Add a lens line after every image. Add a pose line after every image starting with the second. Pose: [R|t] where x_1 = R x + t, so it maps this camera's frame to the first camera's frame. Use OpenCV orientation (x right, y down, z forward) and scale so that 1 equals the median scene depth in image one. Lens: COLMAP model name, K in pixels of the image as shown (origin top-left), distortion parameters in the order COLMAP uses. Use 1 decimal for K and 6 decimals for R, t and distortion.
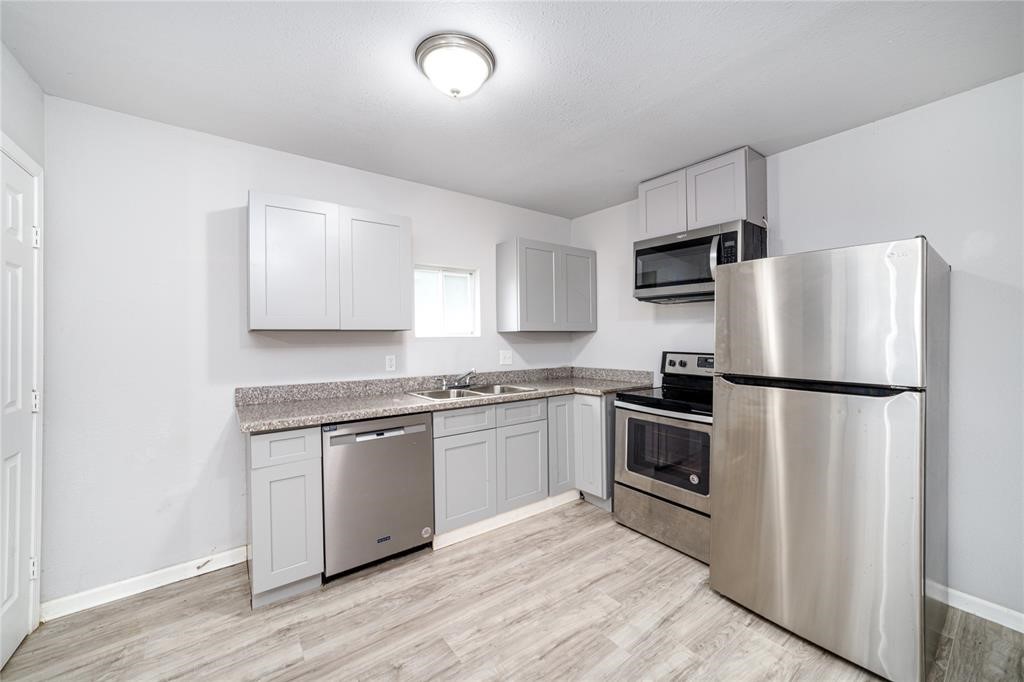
lens RADIAL K [[400.0, 0, 505.6], [0, 400.0, 335.2], [0, 0, 1]] dist [-0.000346, 0.000062]
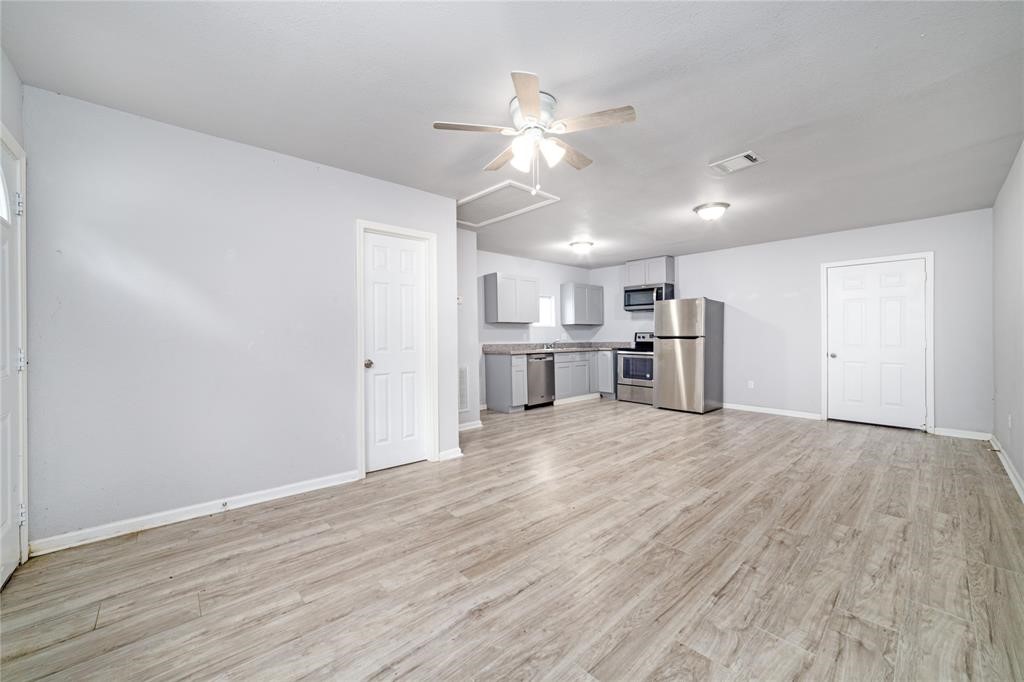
lens RADIAL K [[400.0, 0, 505.6], [0, 400.0, 335.2], [0, 0, 1]] dist [-0.000346, 0.000062]
pose [[0.995460, -0.000244, 0.095181, -0.652081], [0.000526, 0.999996, -0.002938, 0.068070], [-0.095180, 0.002974, 0.995456, -1.403646]]
